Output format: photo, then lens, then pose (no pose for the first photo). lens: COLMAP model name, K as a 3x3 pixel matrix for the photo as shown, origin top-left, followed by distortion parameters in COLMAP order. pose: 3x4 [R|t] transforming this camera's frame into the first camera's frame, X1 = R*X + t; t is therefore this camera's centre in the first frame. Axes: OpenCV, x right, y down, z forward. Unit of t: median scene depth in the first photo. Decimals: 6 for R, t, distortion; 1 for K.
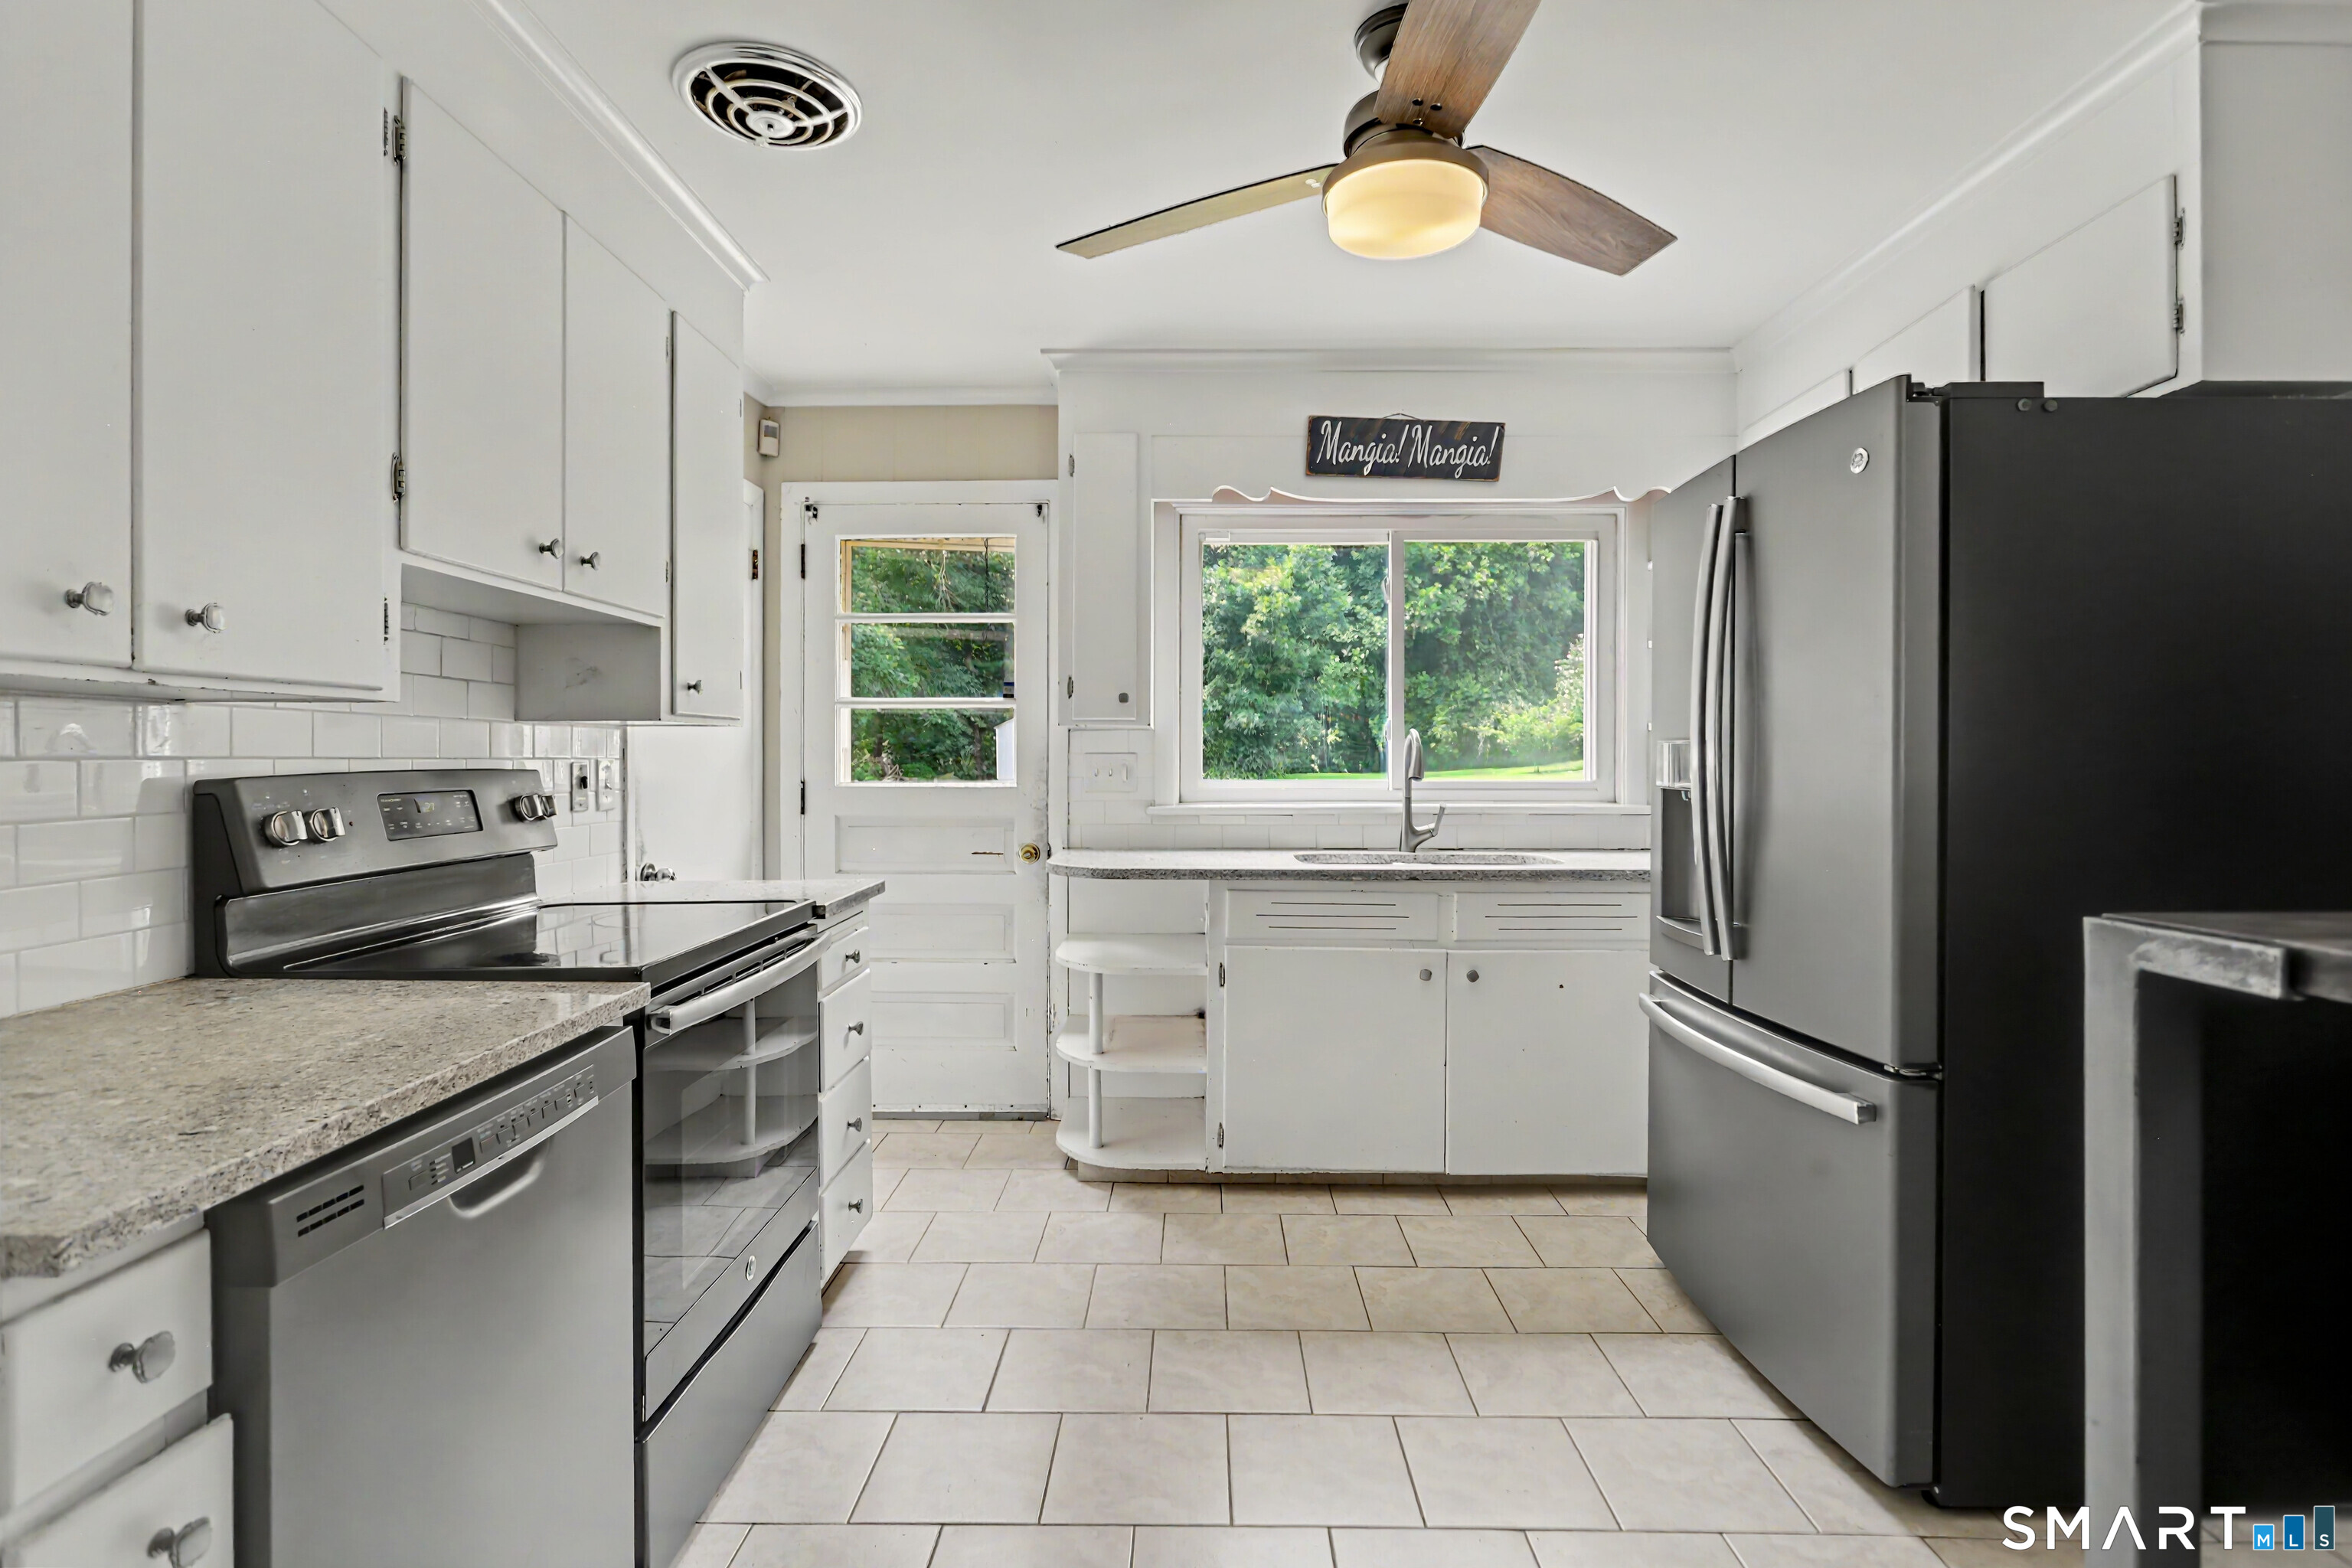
lens RADIAL K [[1123.5, 0, 1173.5], [0, 1123.5, 763.0], [0, 0, 1]] dist [-0.002388, 0.000155]
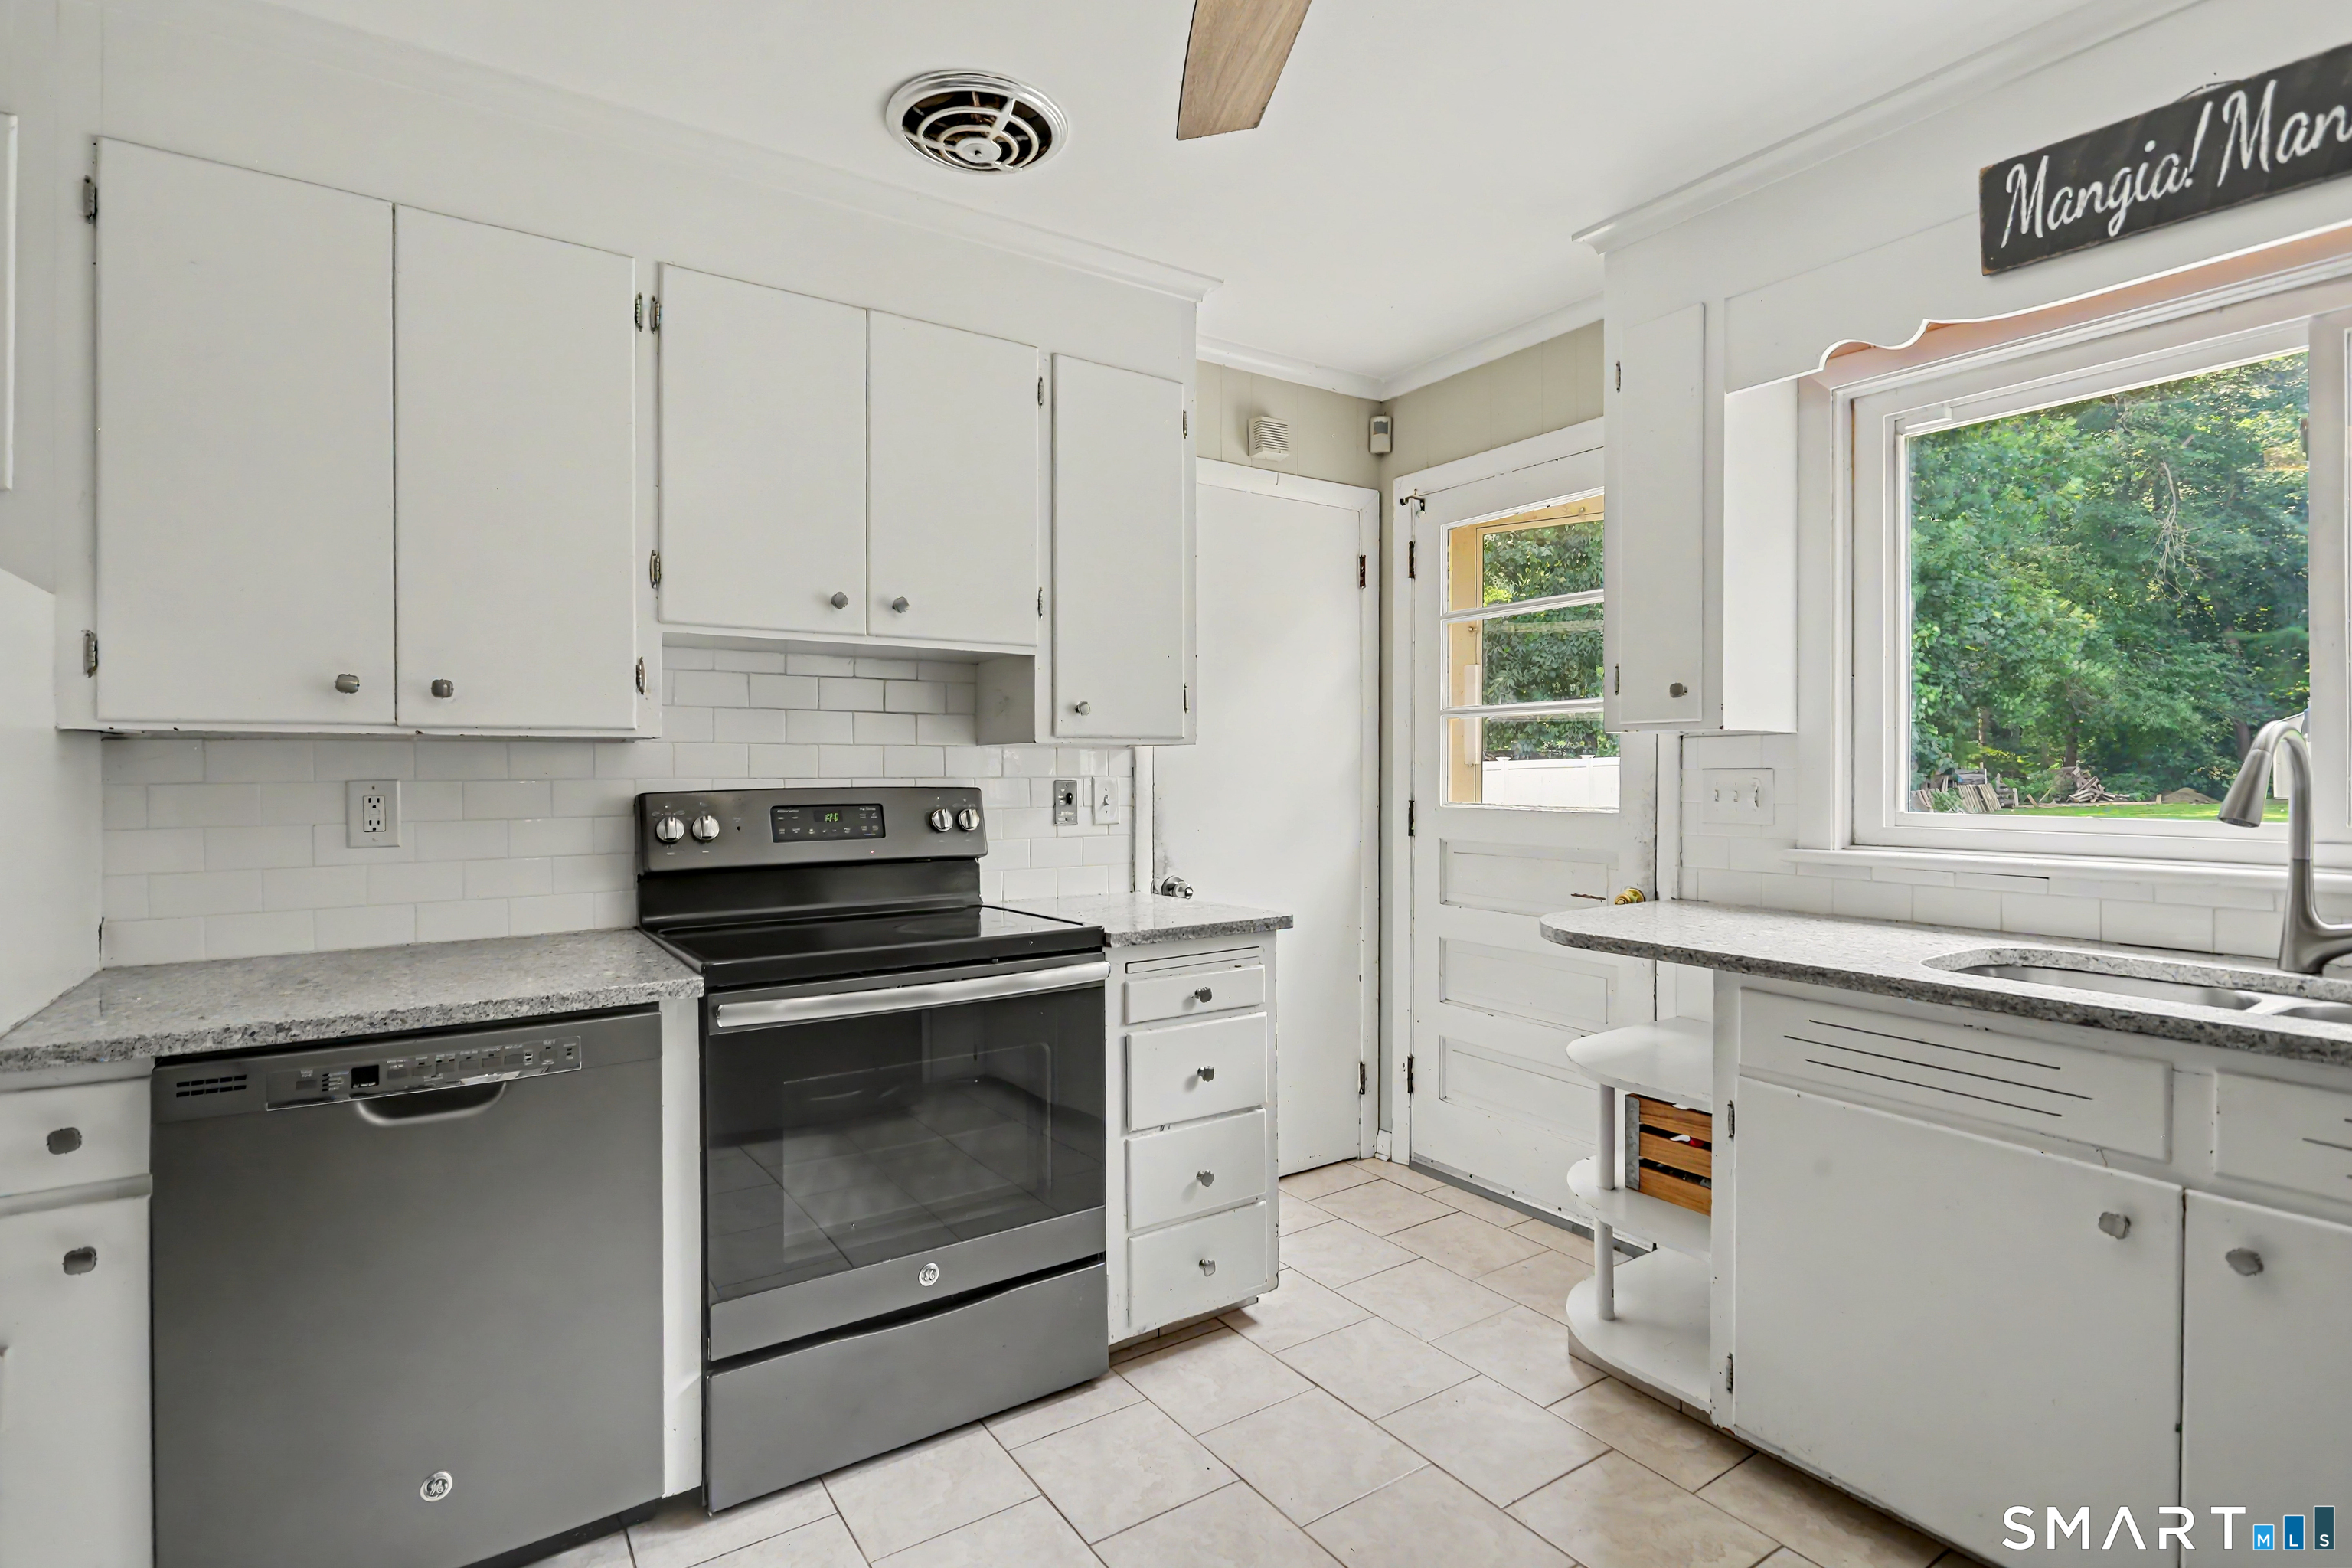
lens RADIAL K [[1132.8, 0, 1173.3], [0, 1132.8, 773.3], [0, 0, 1]] dist [-0.012079, 0.001368]
pose [[0.570444, 0.001777, -0.821335, 0.385449], [-0.001436, 0.999998, 0.001166, -0.007430], [0.821336, 0.000515, 0.570445, 0.379700]]
